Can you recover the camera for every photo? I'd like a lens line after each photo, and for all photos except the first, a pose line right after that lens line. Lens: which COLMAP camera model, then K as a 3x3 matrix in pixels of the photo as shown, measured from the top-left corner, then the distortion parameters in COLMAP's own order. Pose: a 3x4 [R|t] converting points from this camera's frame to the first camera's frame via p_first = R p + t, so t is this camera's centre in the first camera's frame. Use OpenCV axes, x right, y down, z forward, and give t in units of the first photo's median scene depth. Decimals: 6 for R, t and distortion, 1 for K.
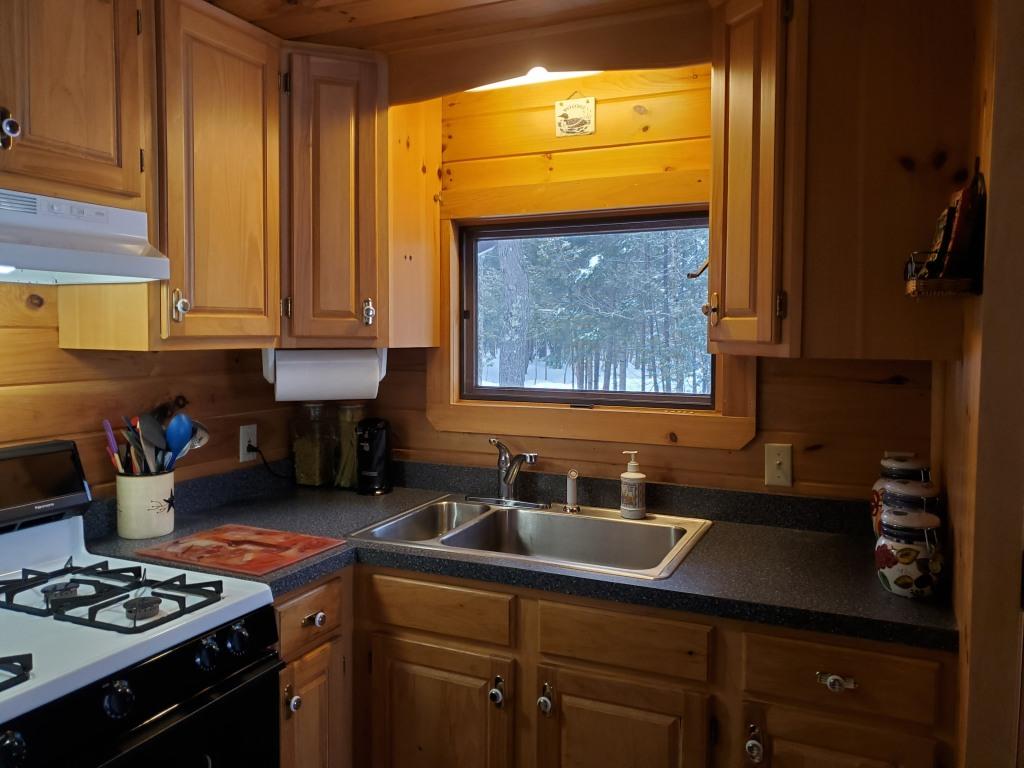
lens RADIAL K [[796.1, 0, 510.4], [0, 796.1, 376.2], [0, 0, 1]] dist [0.005007, 0.002631]
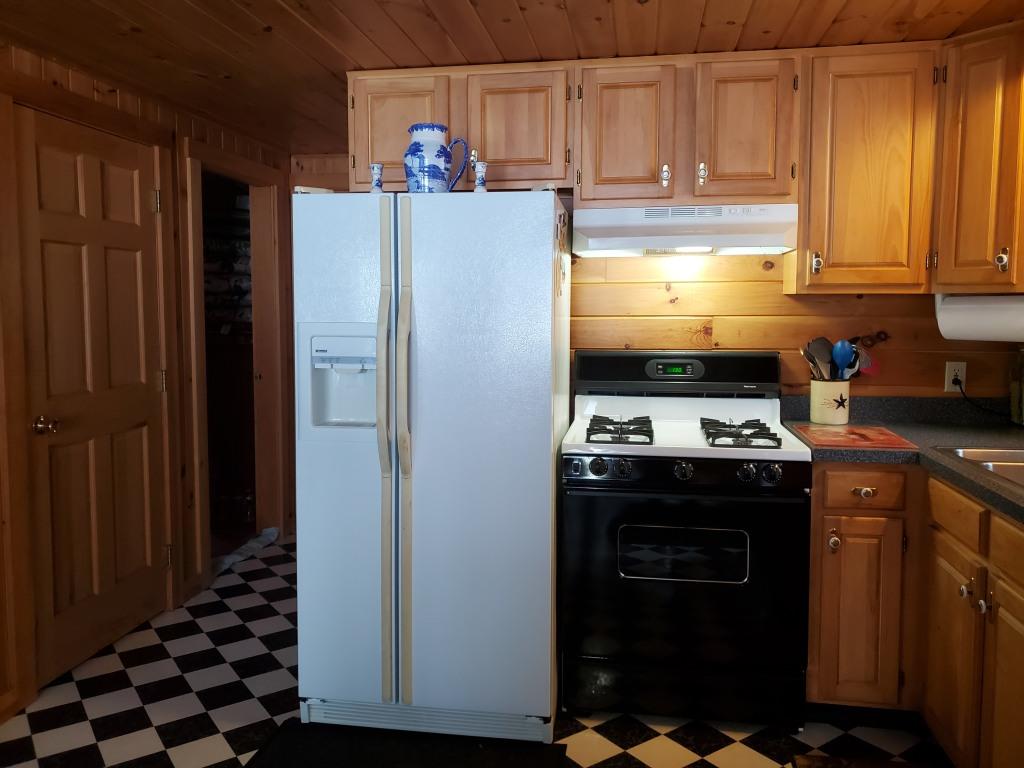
lens RADIAL K [[796.1, 0, 510.4], [0, 796.1, 376.2], [0, 0, 1]] dist [0.005007, 0.002631]
pose [[0.260663, 0.081092, -0.962018, 0.831935], [-0.054595, 0.996110, 0.069173, 0.047481], [0.963885, 0.034491, 0.264076, 0.059160]]
